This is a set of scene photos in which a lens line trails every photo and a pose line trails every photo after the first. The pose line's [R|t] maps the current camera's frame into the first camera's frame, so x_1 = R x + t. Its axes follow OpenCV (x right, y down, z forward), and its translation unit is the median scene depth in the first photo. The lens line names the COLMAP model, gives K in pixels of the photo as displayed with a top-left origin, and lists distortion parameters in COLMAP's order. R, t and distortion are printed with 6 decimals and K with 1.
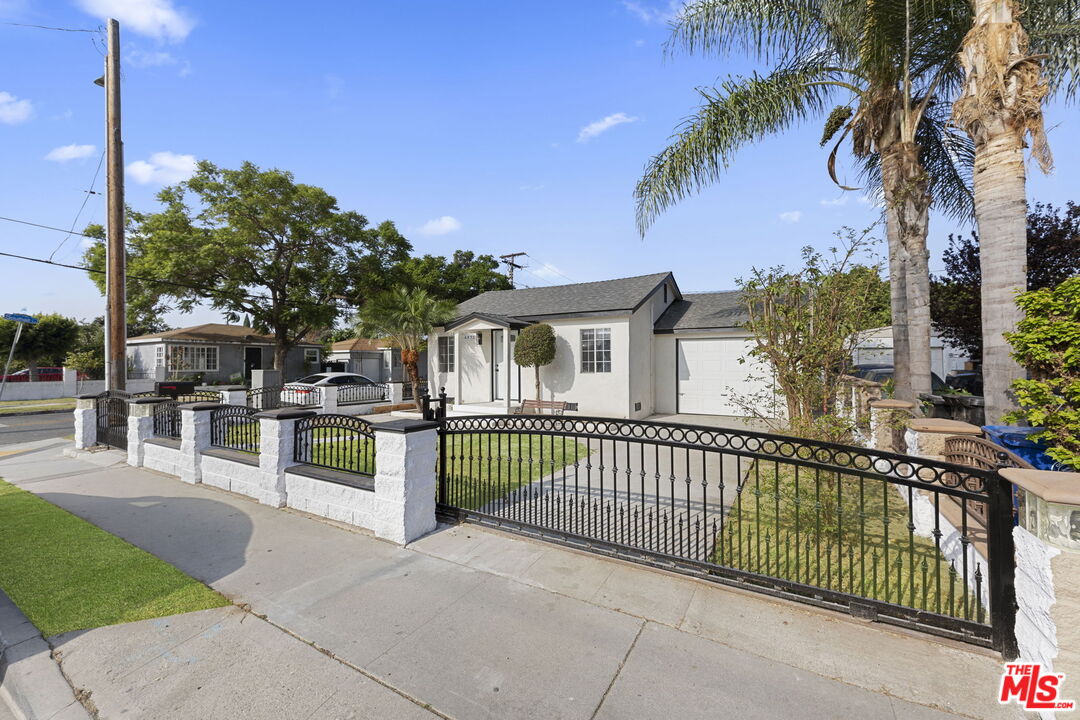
lens RADIAL K [[432.6, 0, 545.6], [0, 432.6, 359.3], [0, 0, 1]] dist [0.000853, 0.000187]
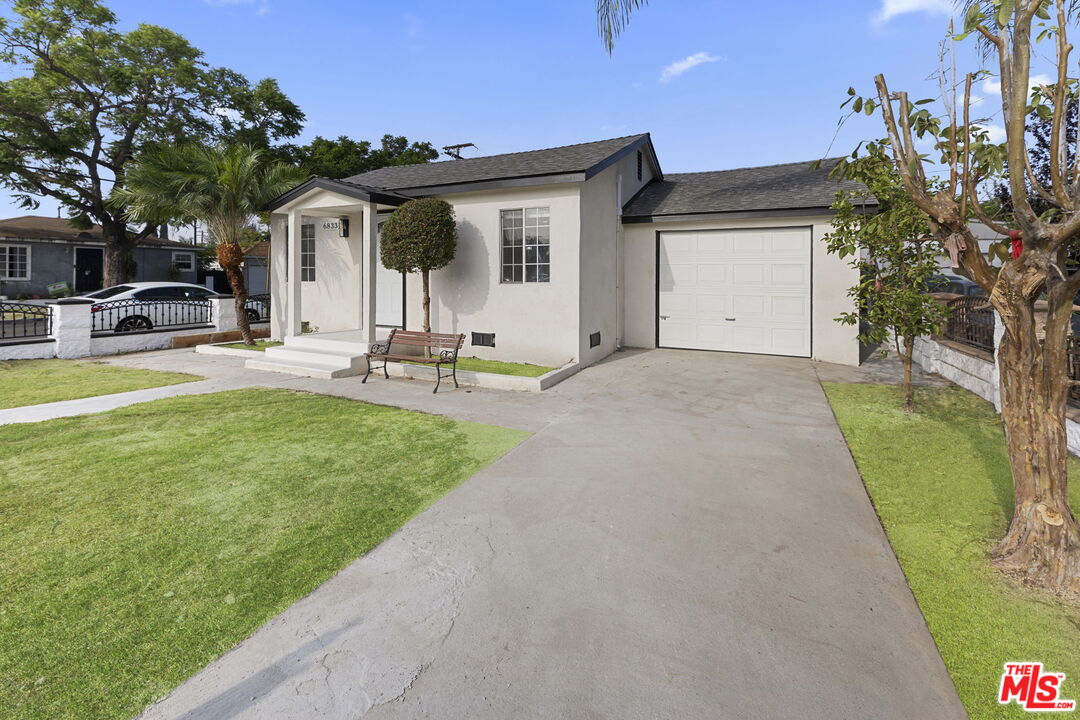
lens RADIAL K [[460.8, 0, 538.7], [0, 460.8, 275.0], [0, 0, 1]] dist [0.002900, 0.000300]
pose [[0.997639, 0.006556, 0.068359, 0.080648], [-0.007113, 0.999943, 0.007914, 0.013199], [-0.068303, -0.008382, 0.997629, 0.325850]]
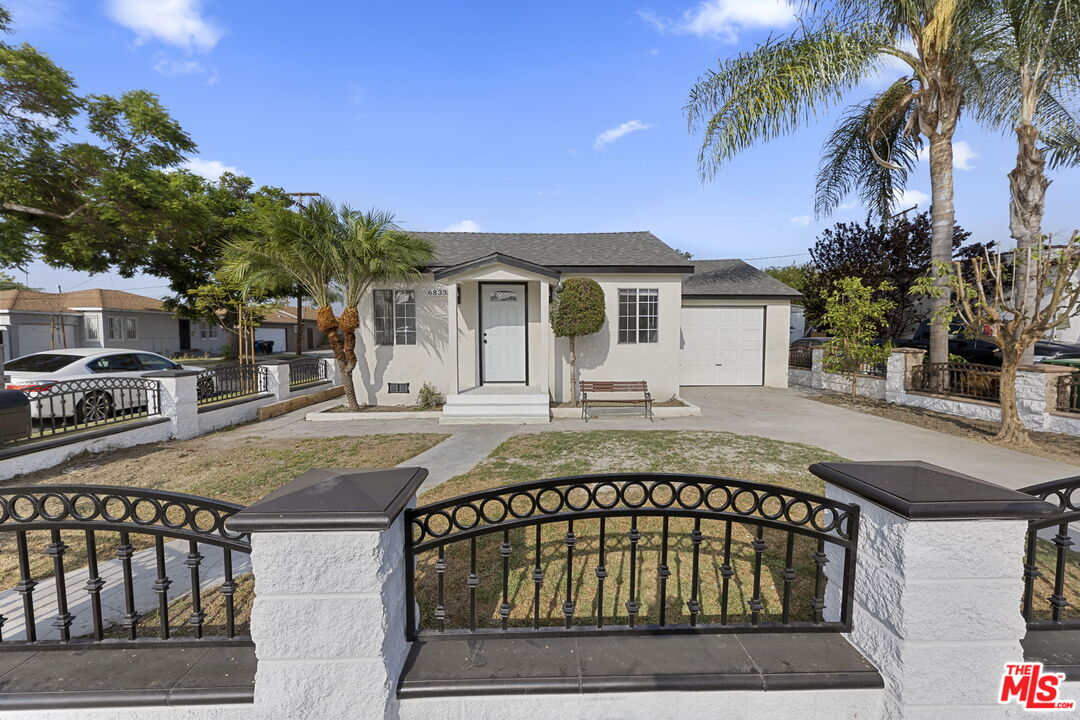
lens RADIAL K [[432.6, 0, 545.6], [0, 432.6, 359.3], [0, 0, 1]] dist [0.000853, 0.000187]
pose [[0.858081, -0.029608, 0.512659, -0.393005], [-0.005365, 0.997765, 0.066605, 0.006747], [-0.513486, -0.059902, 0.856005, 0.342857]]
